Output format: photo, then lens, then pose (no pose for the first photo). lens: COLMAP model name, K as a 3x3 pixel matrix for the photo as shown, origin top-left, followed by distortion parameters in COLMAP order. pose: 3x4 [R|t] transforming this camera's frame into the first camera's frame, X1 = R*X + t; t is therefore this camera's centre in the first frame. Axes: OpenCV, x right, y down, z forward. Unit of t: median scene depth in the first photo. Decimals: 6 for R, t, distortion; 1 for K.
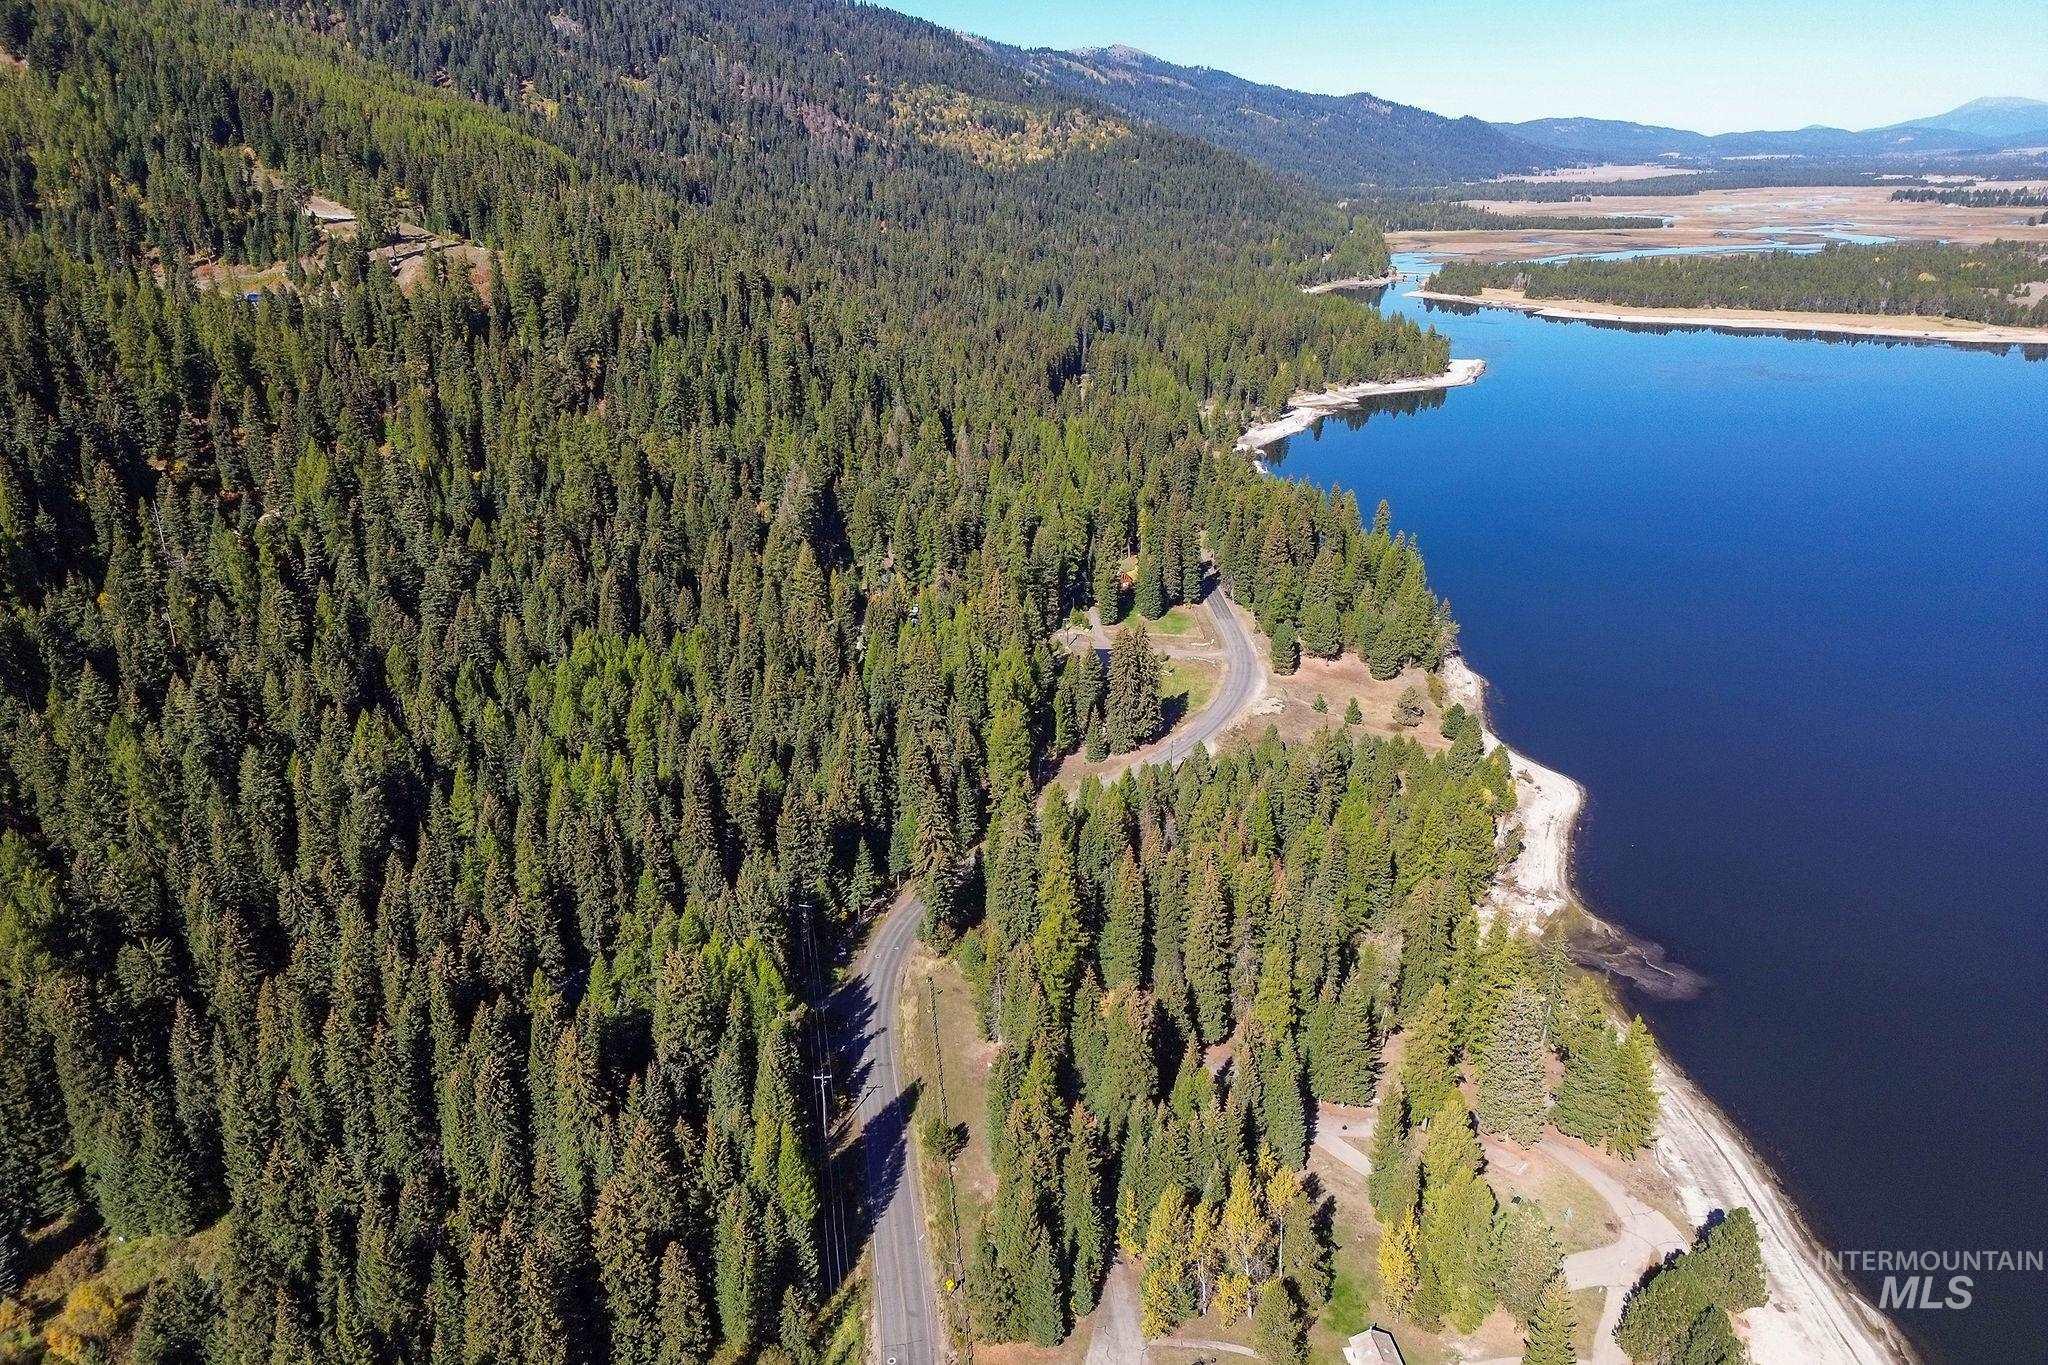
lens RADIAL K [[1426.5, 0, 1024.0], [0, 1426.5, 682.5], [0, 0, 1]] dist [0.074713, -0.071008]
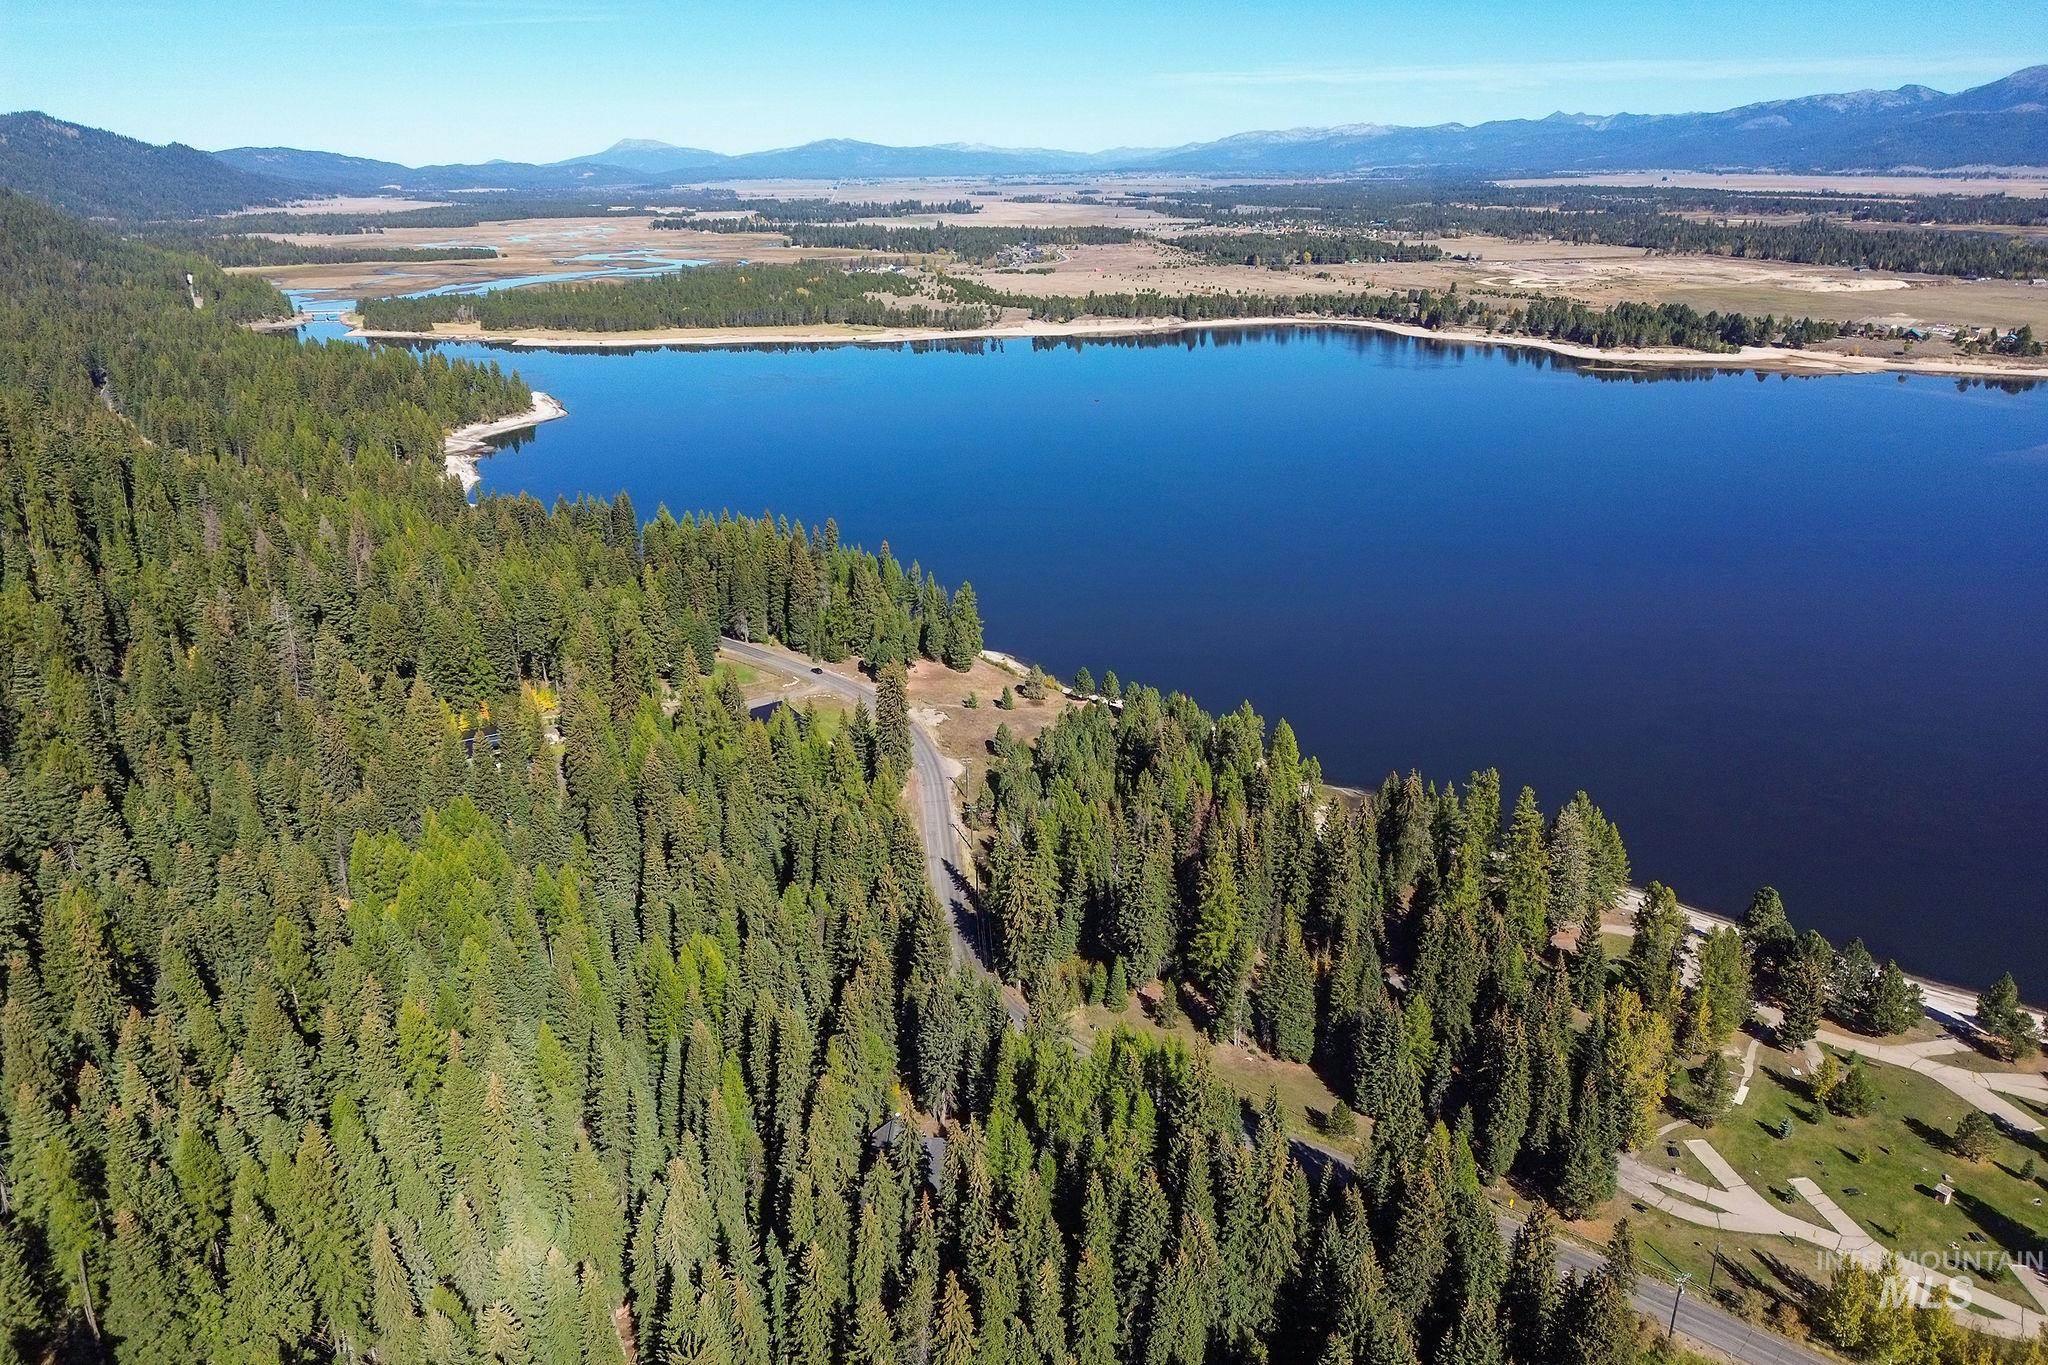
lens RADIAL K [[1426.5, 0, 1024.0], [0, 1426.5, 682.5], [0, 0, 1]] dist [0.074713, -0.071008]
pose [[0.692340, -0.240592, 0.680280, -0.284684], [0.253772, 0.963734, 0.082569, -0.044974], [-0.675474, 0.115470, 0.728287, 0.117477]]
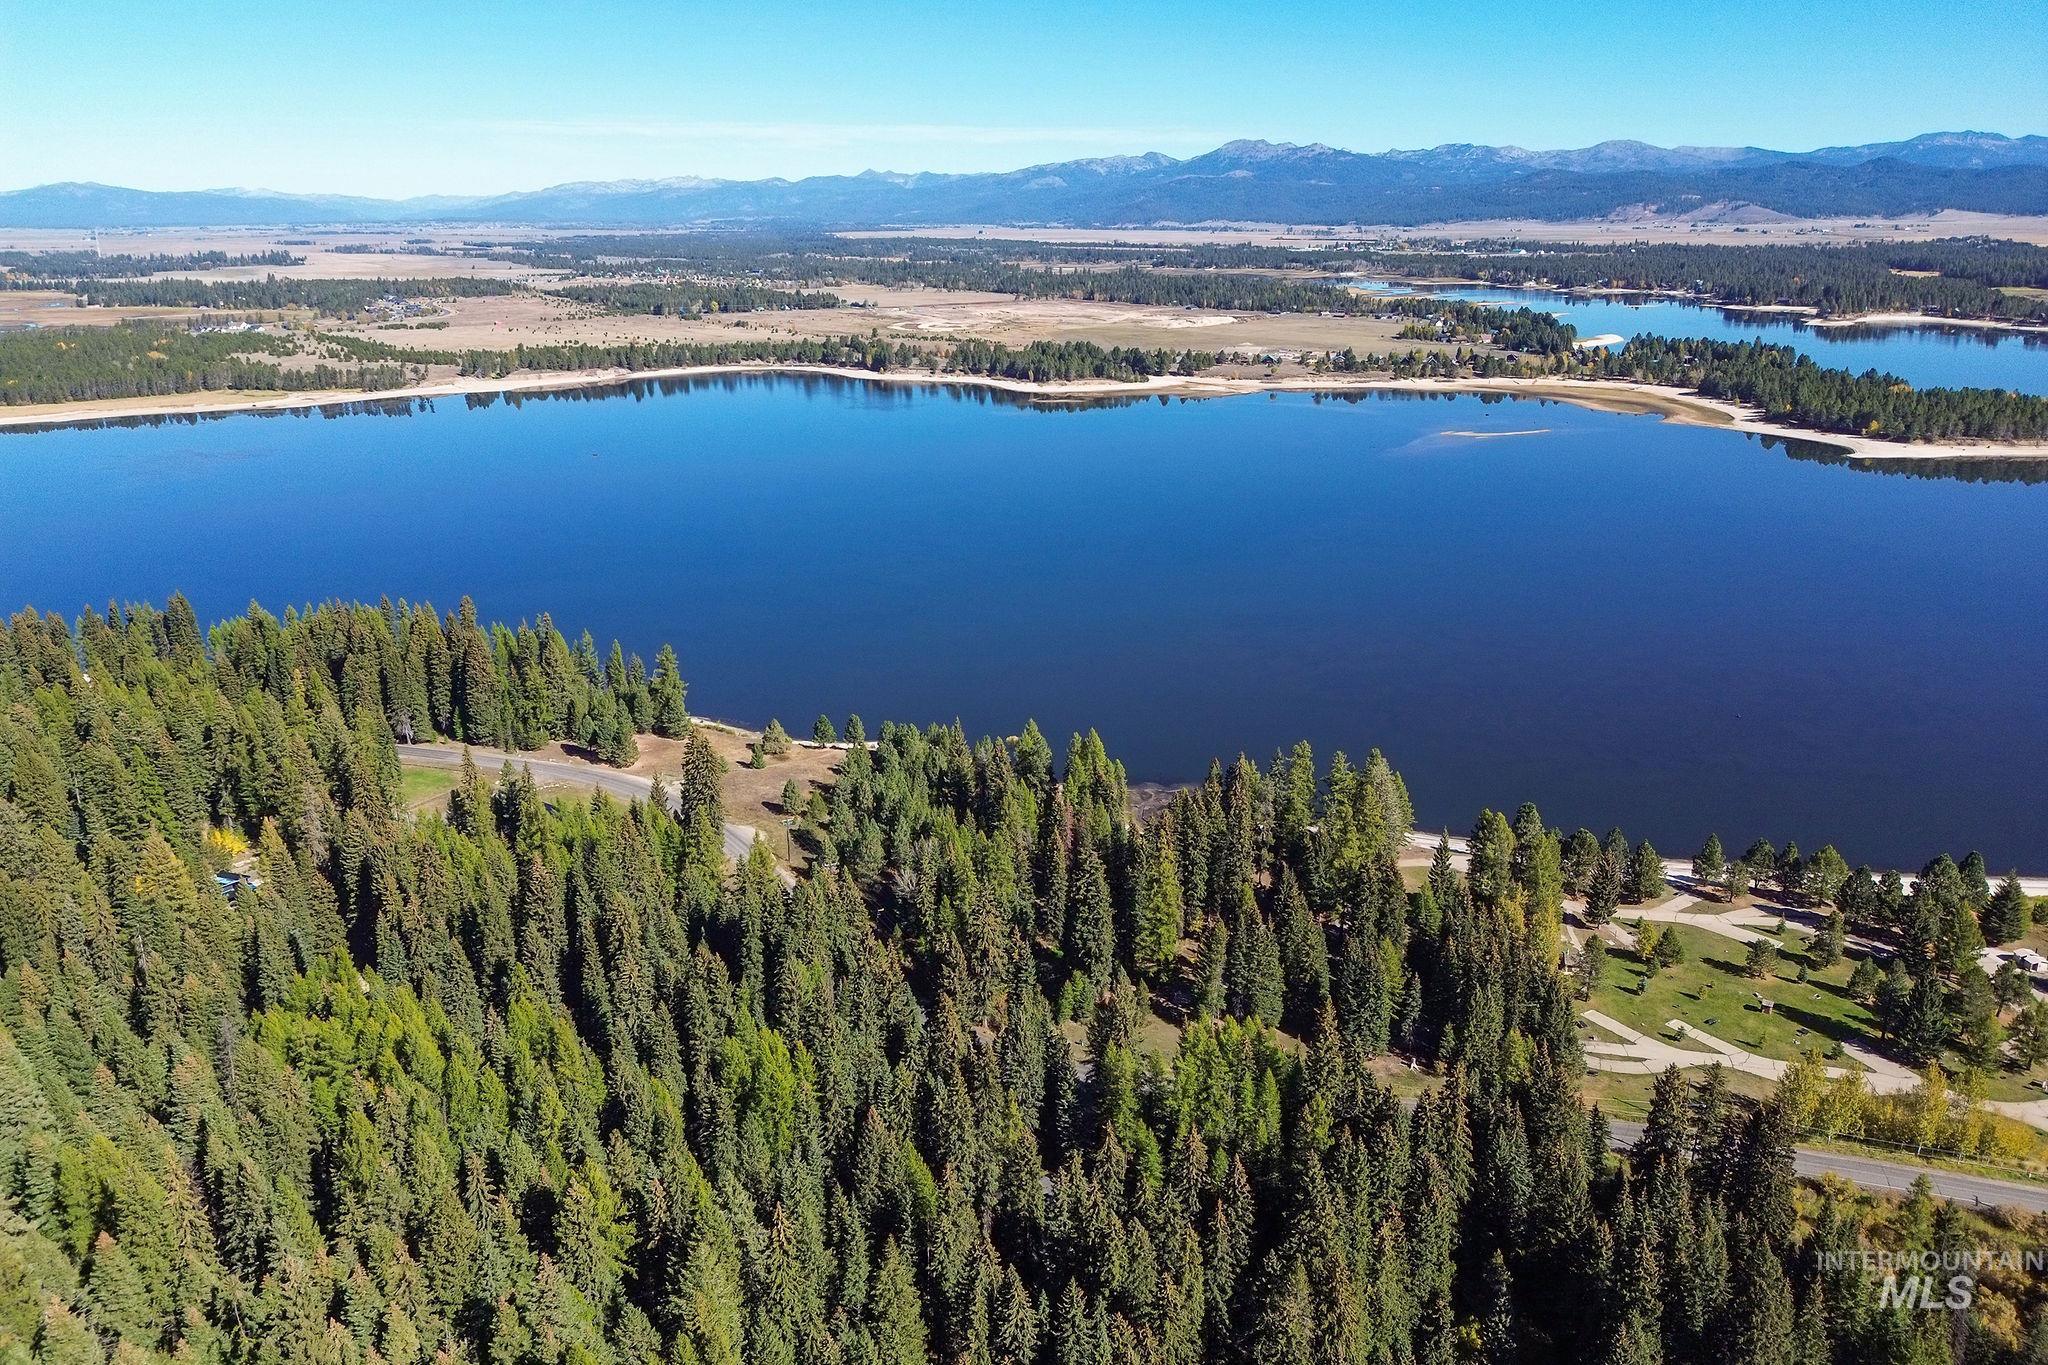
lens RADIAL K [[1426.5, 0, 1024.0], [0, 1426.5, 682.5], [0, 0, 1]] dist [0.074713, -0.071008]
pose [[0.324547, -0.288841, 0.900689, -0.364383], [0.336388, 0.925226, 0.175498, -0.085647], [-0.884032, 0.246023, 0.397442, 0.230709]]
